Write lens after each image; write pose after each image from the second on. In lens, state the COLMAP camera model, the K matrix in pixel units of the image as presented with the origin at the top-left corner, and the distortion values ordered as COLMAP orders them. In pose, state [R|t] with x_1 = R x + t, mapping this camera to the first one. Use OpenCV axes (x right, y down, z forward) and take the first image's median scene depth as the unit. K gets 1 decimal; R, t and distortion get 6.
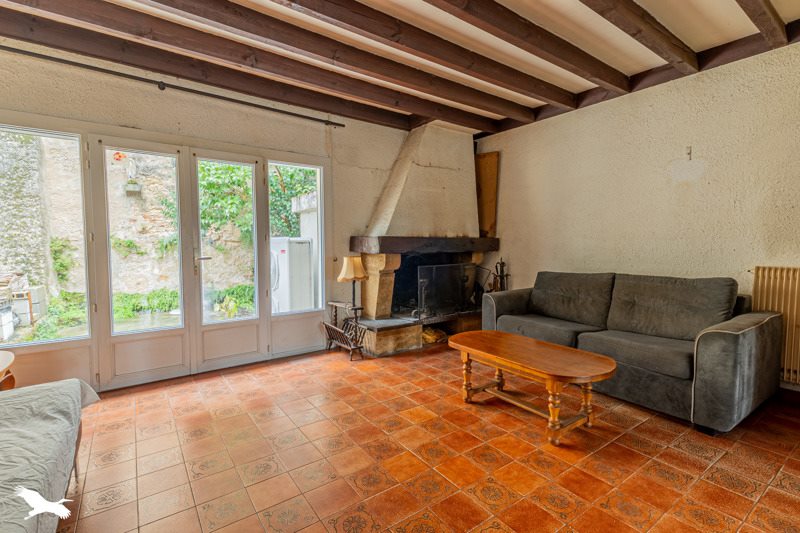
lens RADIAL K [[383.1, 0, 401.4], [0, 383.1, 263.1], [0, 0, 1]] dist [0.026232, 0.000245]
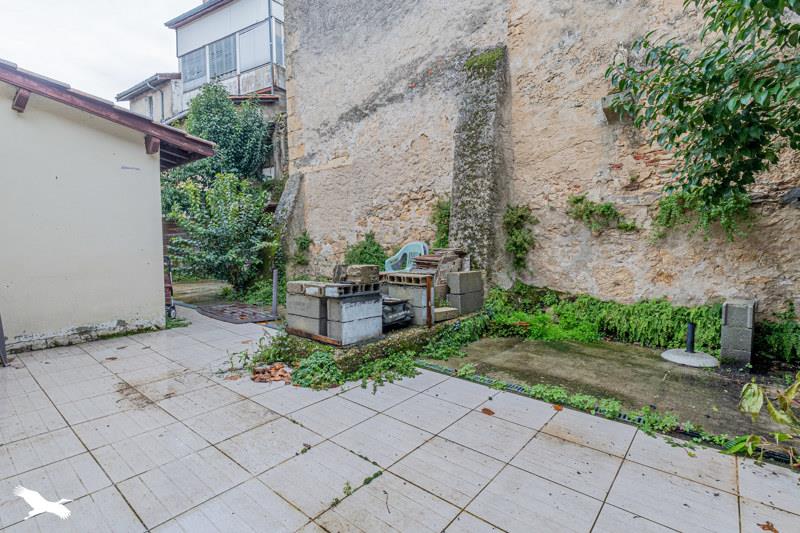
lens RADIAL K [[383.1, 0, 404.8], [0, 383.1, 264.3], [0, 0, 1]] dist [0.026232, 0.000245]
pose [[0.254433, 0.062980, -0.965037, -0.232860], [-0.056756, 0.997130, 0.050110, 0.015803], [0.965423, 0.042022, 0.257277, 0.574877]]
